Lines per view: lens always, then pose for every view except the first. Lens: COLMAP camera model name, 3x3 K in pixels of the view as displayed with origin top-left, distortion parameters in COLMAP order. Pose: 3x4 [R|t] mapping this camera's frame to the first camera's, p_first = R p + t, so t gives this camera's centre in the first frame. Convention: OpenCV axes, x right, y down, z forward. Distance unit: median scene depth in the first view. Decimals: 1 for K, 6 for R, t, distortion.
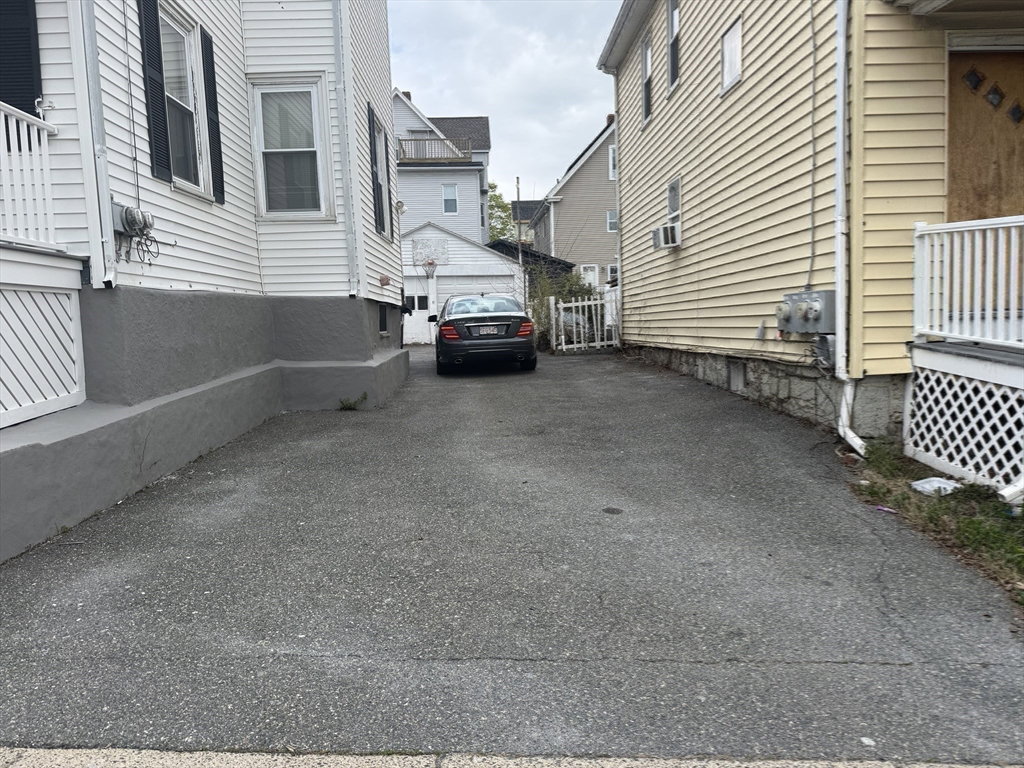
lens RADIAL K [[765.7, 0, 512.0], [0, 765.7, 384.0], [0, 0, 1]] dist [0.000733, 0.000029]
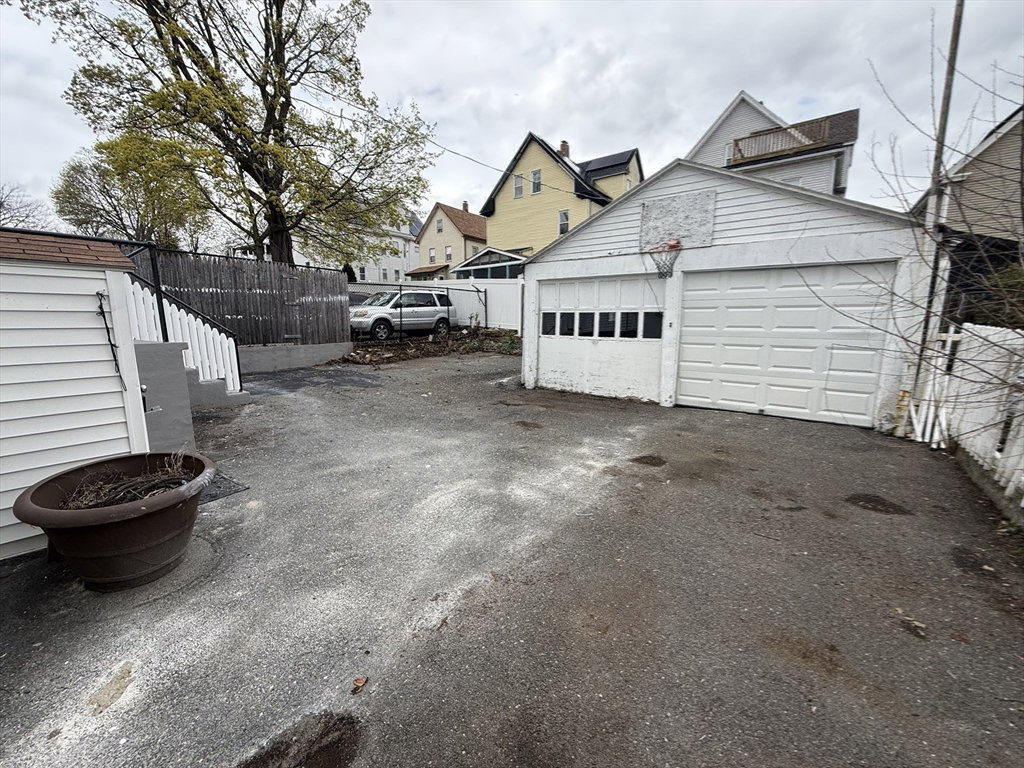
lens RADIAL K [[412.0, 0, 512.0], [0, 412.0, 384.0], [0, 0, 1]] dist [-0.000021, -0.000040]
pose [[0.777082, 0.125947, -0.616669, -0.011074], [-0.065917, 0.990671, 0.119269, -0.093580], [0.625938, -0.052033, 0.778135, 0.717294]]
